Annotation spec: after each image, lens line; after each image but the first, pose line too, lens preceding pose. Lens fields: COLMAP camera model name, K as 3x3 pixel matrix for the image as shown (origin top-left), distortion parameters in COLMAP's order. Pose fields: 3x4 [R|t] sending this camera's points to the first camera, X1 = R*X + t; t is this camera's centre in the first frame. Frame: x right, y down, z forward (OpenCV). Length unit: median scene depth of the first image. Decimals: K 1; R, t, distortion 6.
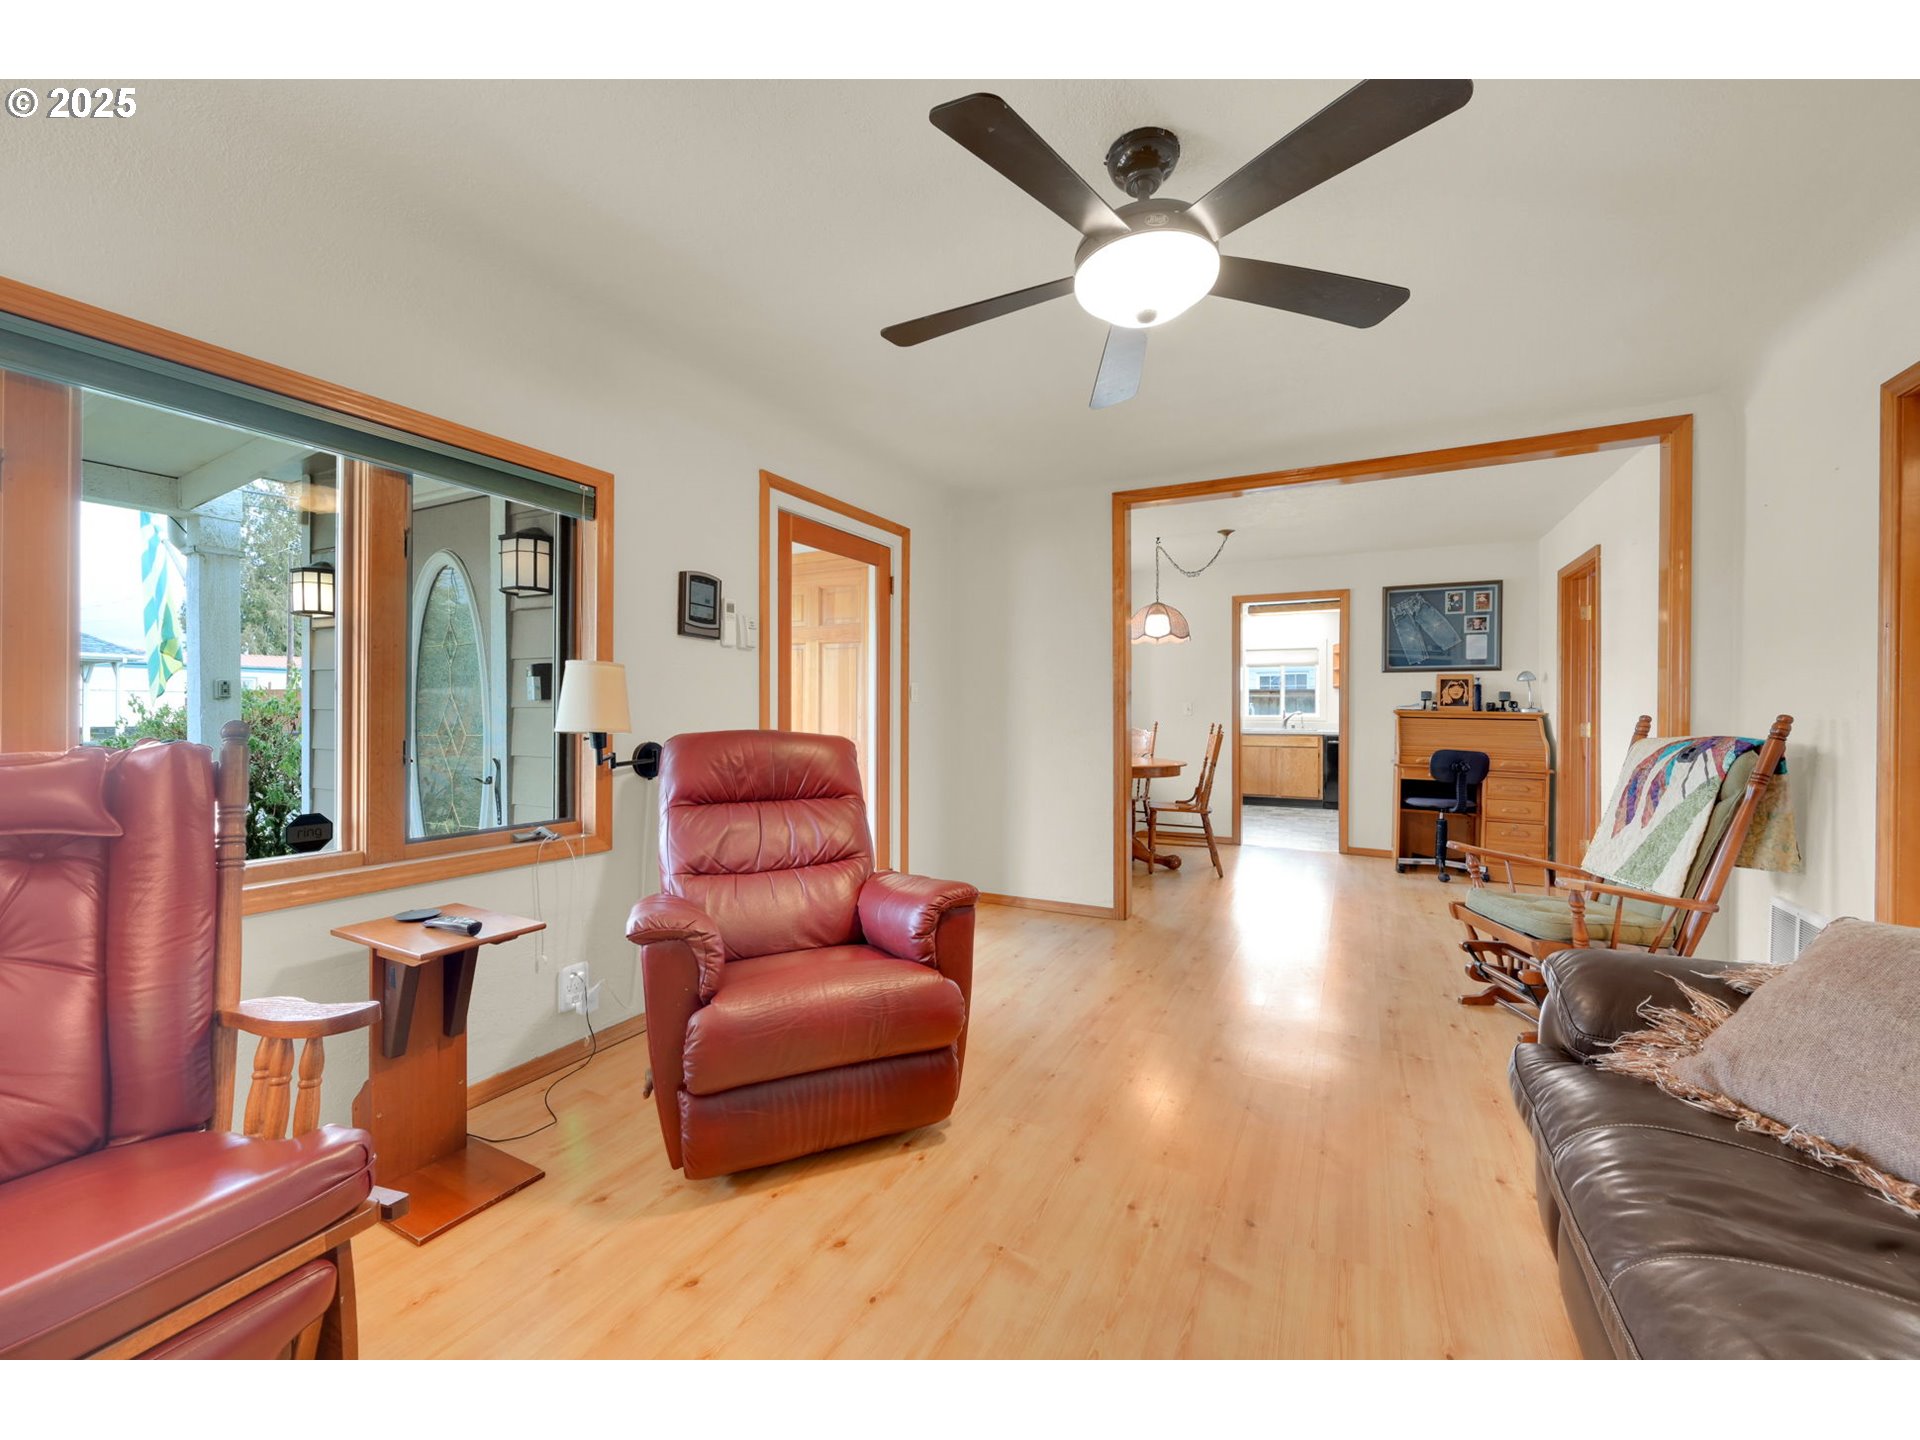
lens RADIAL K [[763.5, 0, 954.0], [0, 763.5, 713.1], [0, 0, 1]] dist [-0.003489, 0.000800]
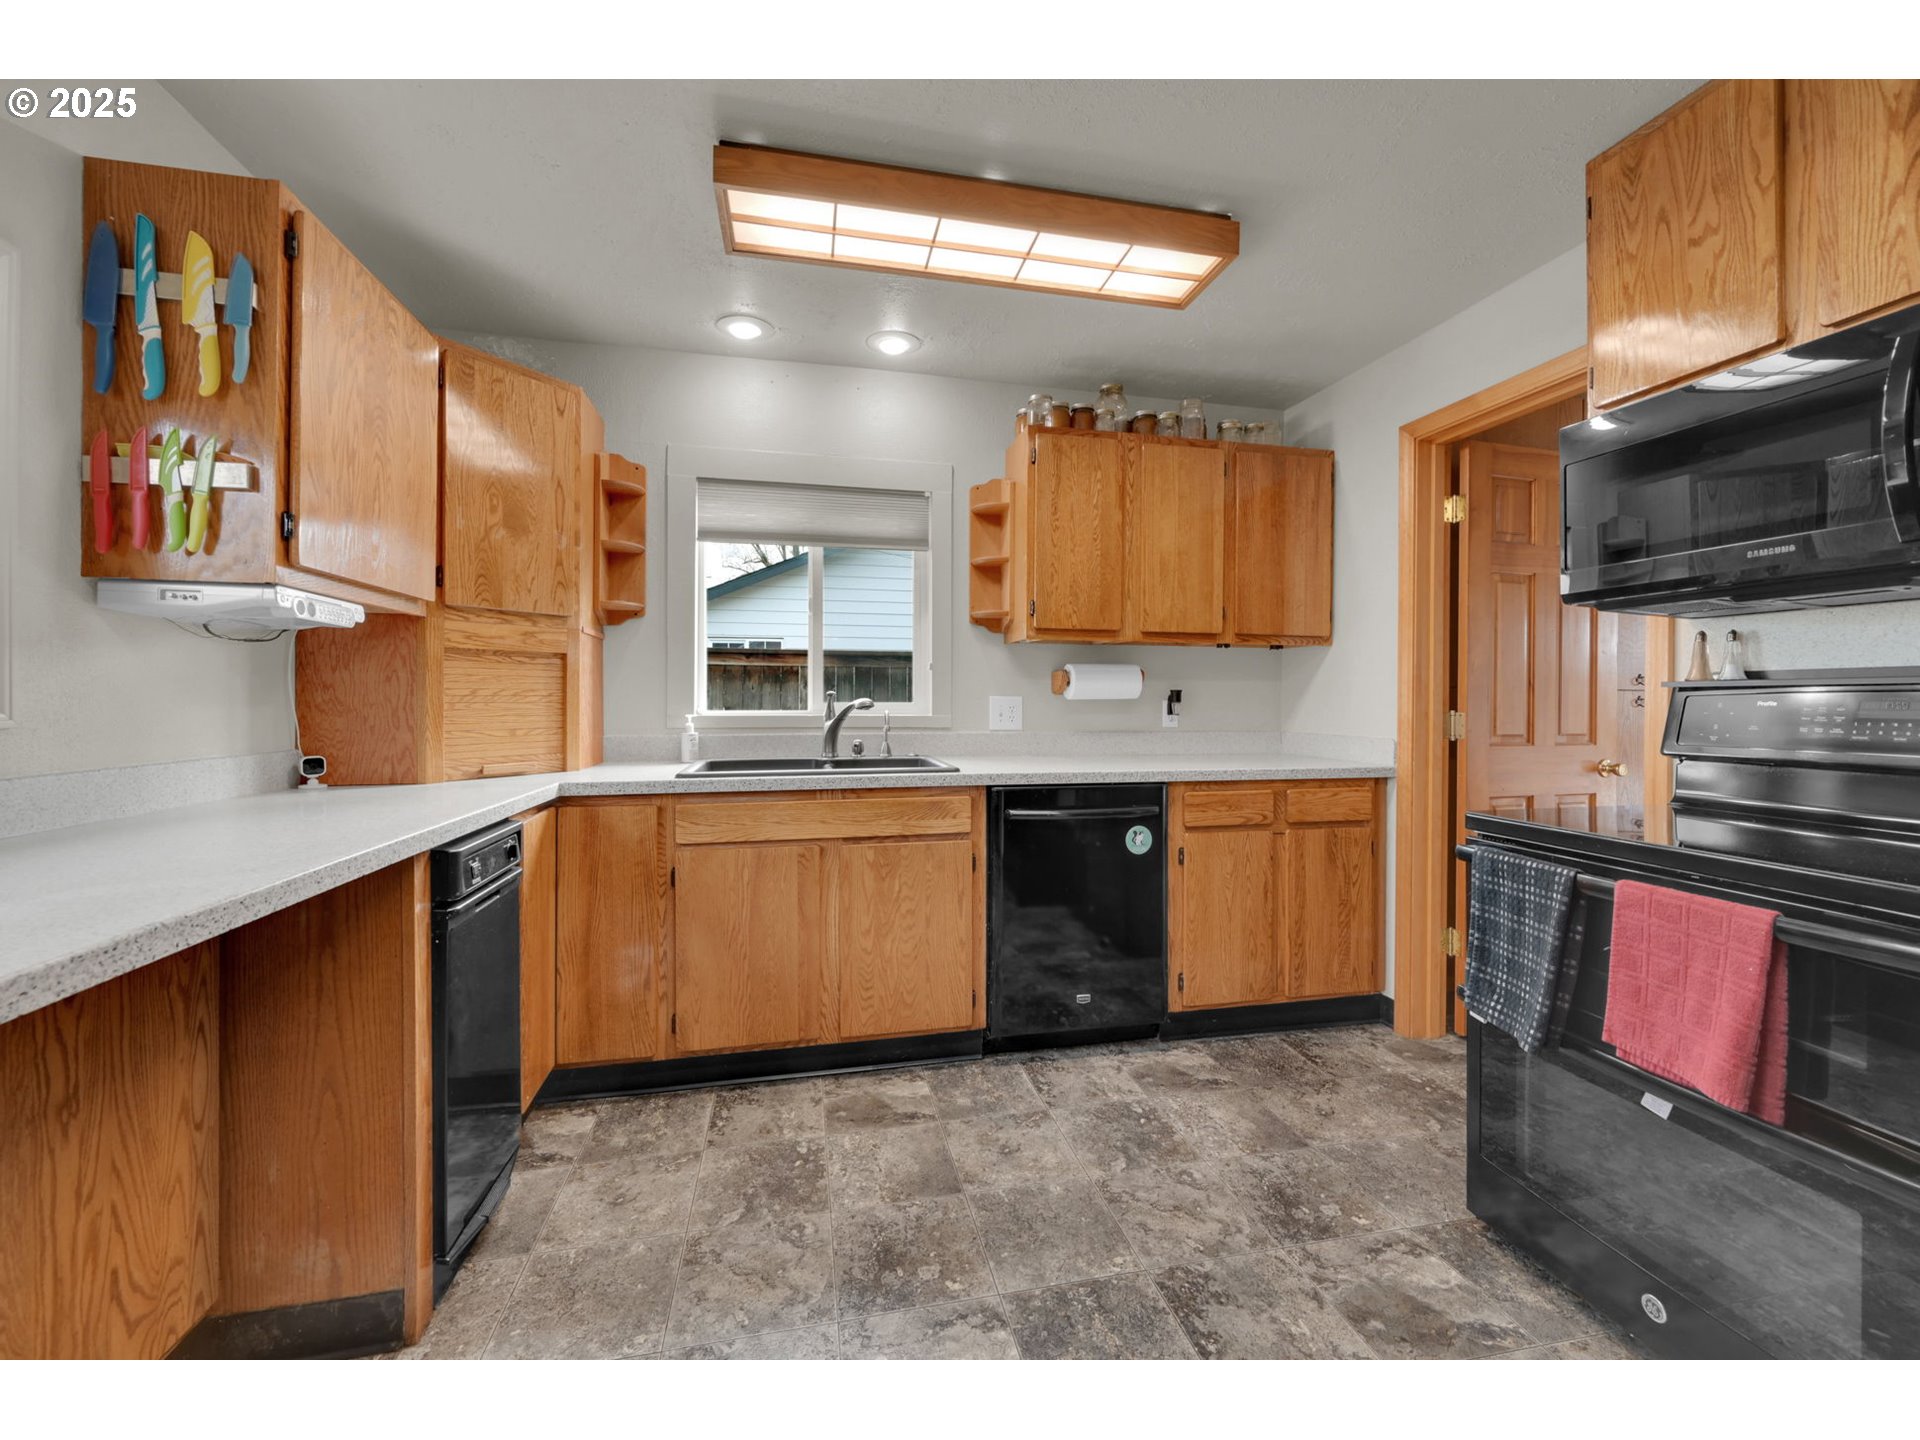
lens RADIAL K [[763.5, 0, 964.7], [0, 763.5, 701.9], [0, 0, 1]] dist [-0.003489, 0.000800]
pose [[0.764349, -0.004407, 0.644788, 0.832512], [0.003323, 0.999990, 0.002896, -0.006126], [-0.644794, -0.000071, 0.764356, 2.177750]]
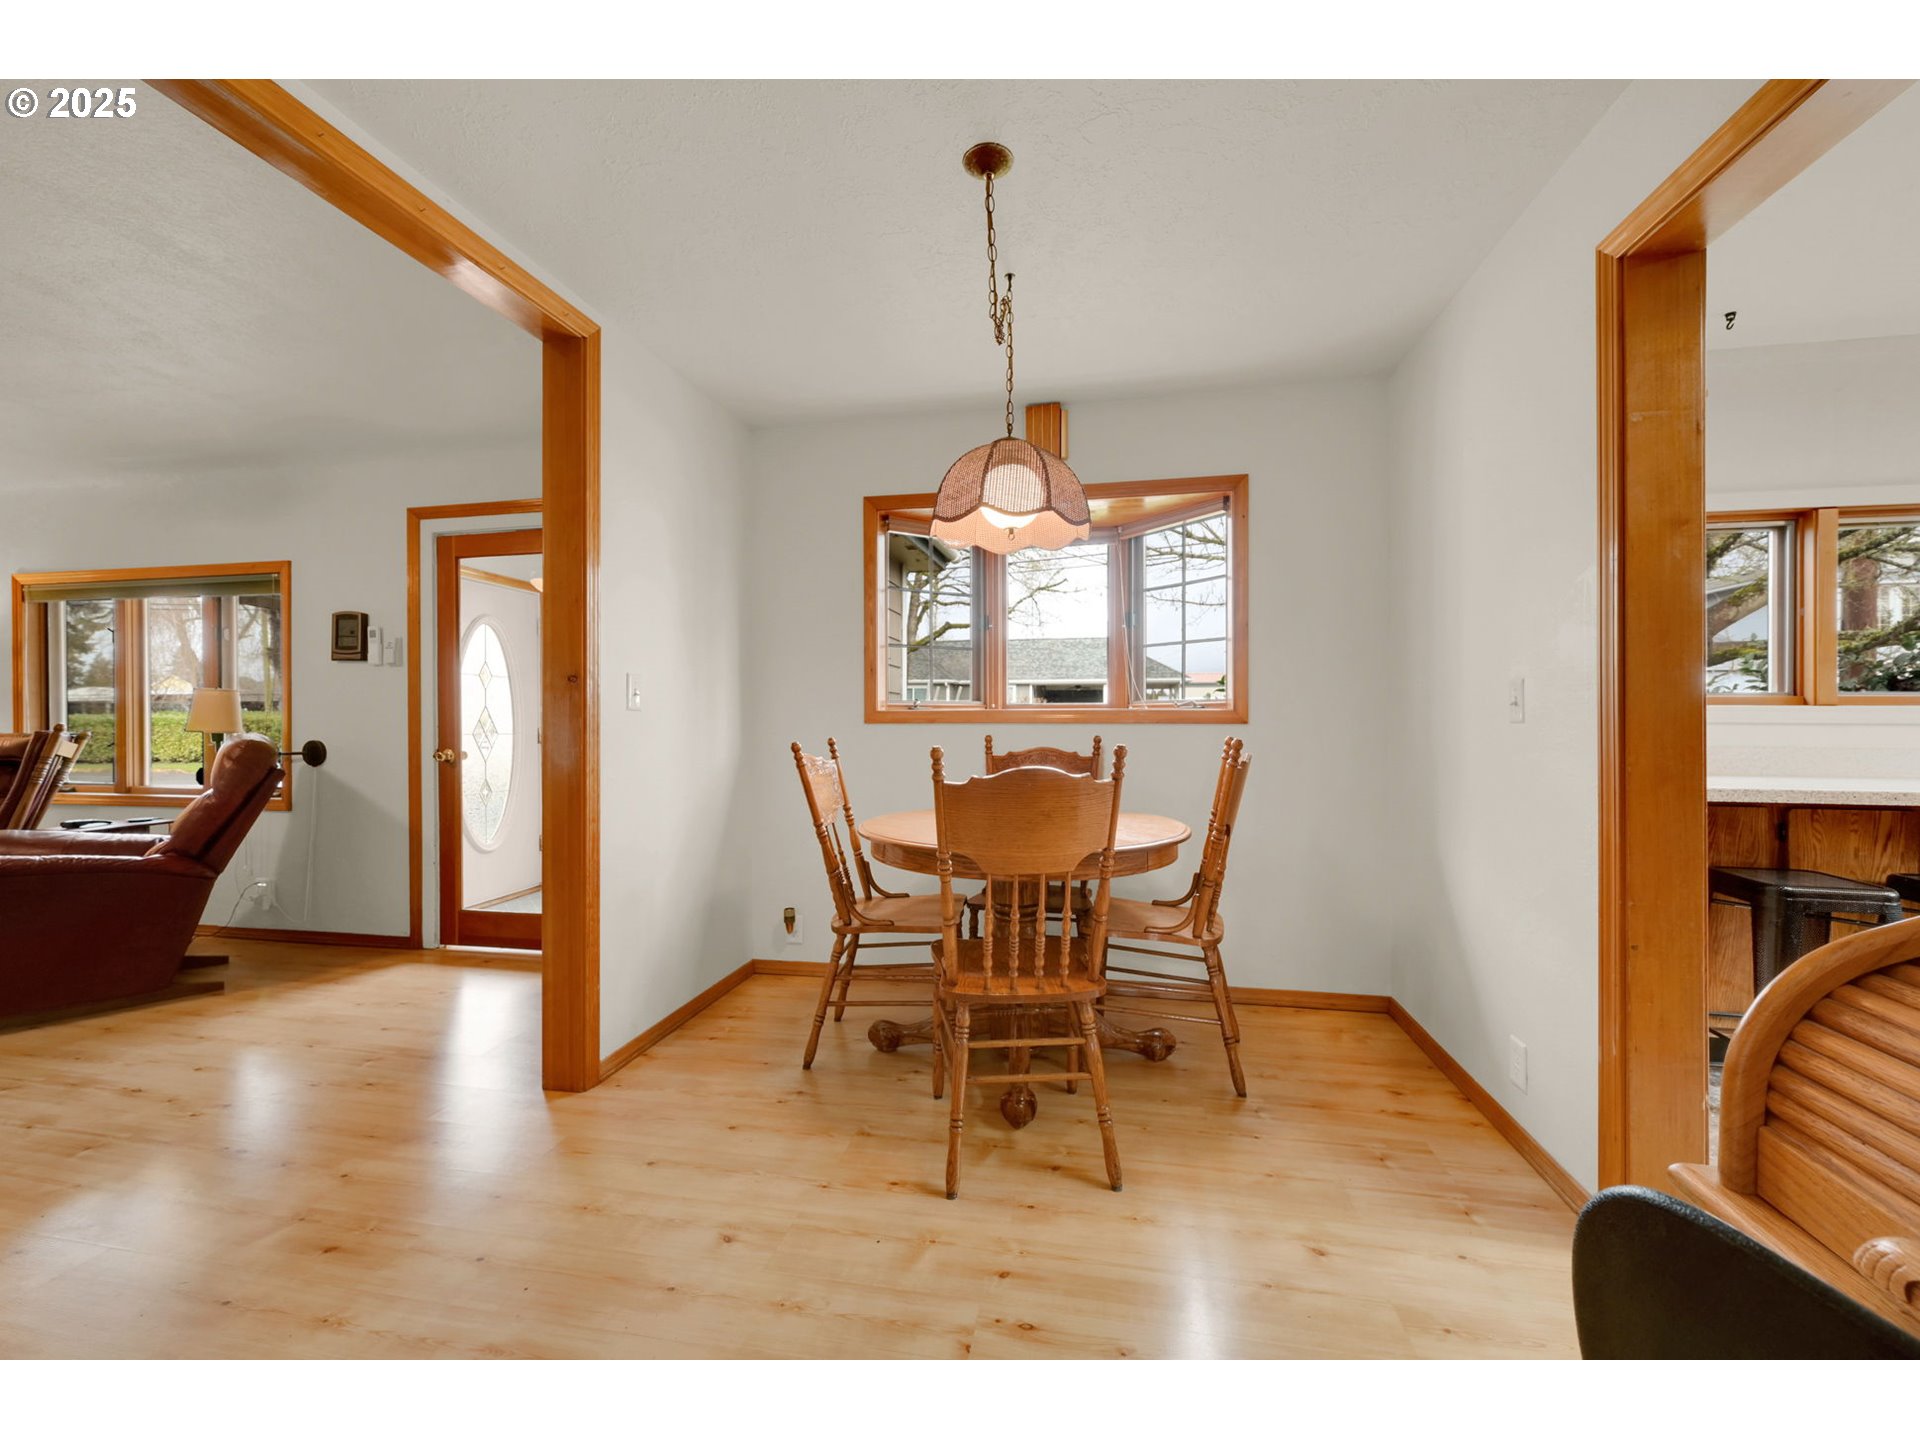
lens RADIAL K [[763.5, 0, 962.8], [0, 763.5, 722.6], [0, 0, 1]] dist [-0.003489, 0.000800]
pose [[0.277972, -0.002368, -0.960586, 1.076937], [-0.000801, 0.999996, -0.002697, 0.008105], [0.960589, 0.001519, 0.277969, 1.462582]]
